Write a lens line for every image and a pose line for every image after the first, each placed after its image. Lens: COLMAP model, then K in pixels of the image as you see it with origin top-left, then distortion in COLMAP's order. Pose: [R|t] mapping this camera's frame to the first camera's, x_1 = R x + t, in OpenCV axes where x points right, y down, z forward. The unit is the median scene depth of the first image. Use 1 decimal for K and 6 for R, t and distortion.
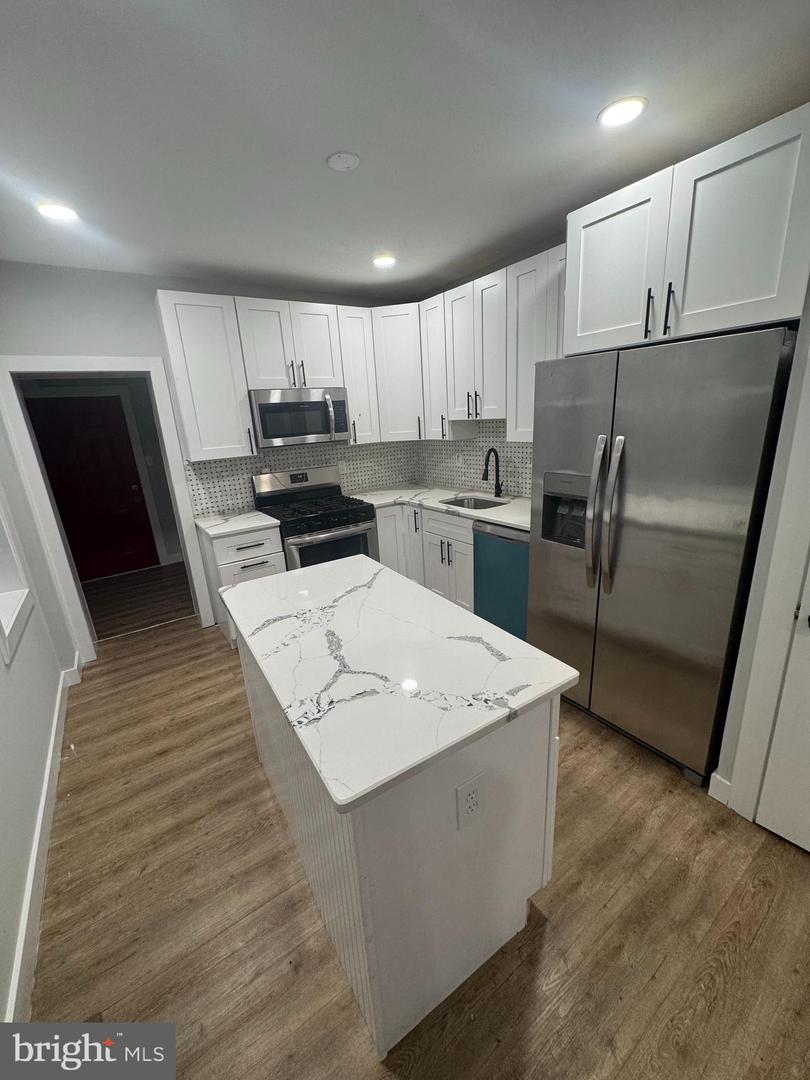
lens RADIAL K [[431.8, 0, 405.0], [0, 431.8, 540.0], [0, 0, 1]] dist [0.000683, 0.000073]
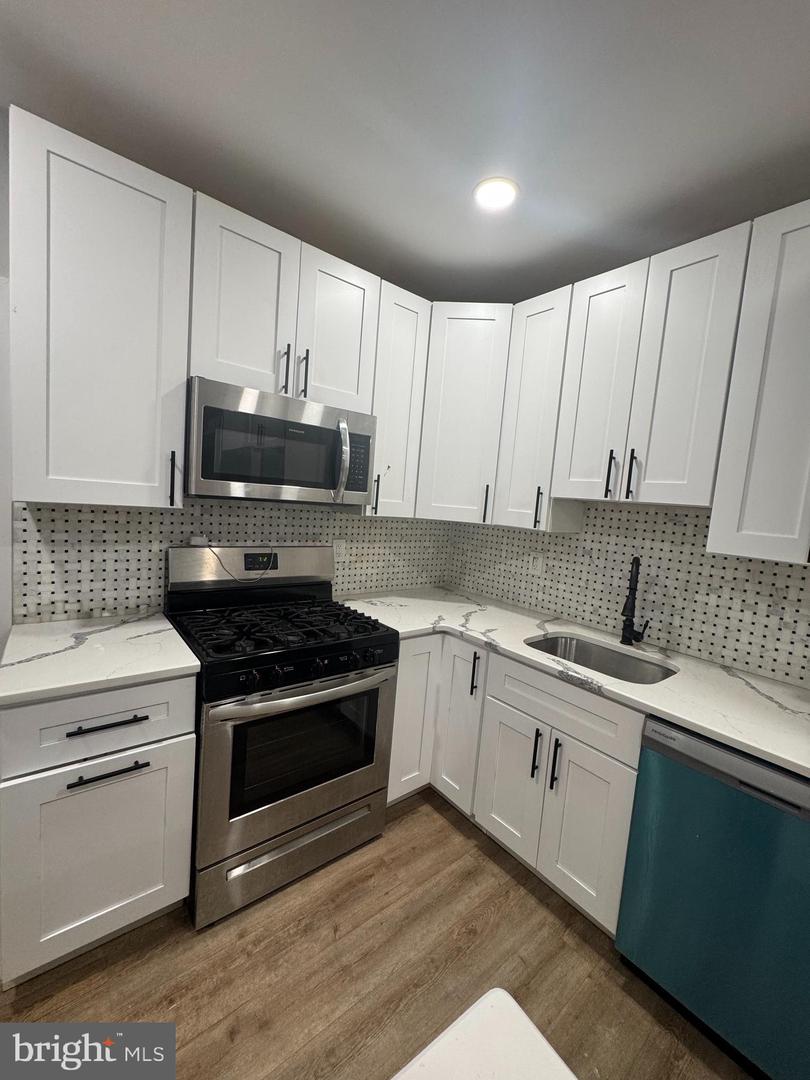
lens RADIAL K [[431.8, 0, 405.0], [0, 431.8, 540.0], [0, 0, 1]] dist [0.000683, 0.000073]
pose [[0.987055, 0.132320, 0.090629, -0.127675], [-0.113218, 0.975116, -0.190604, -0.092326], [-0.113595, 0.177876, 0.977475, 0.473064]]
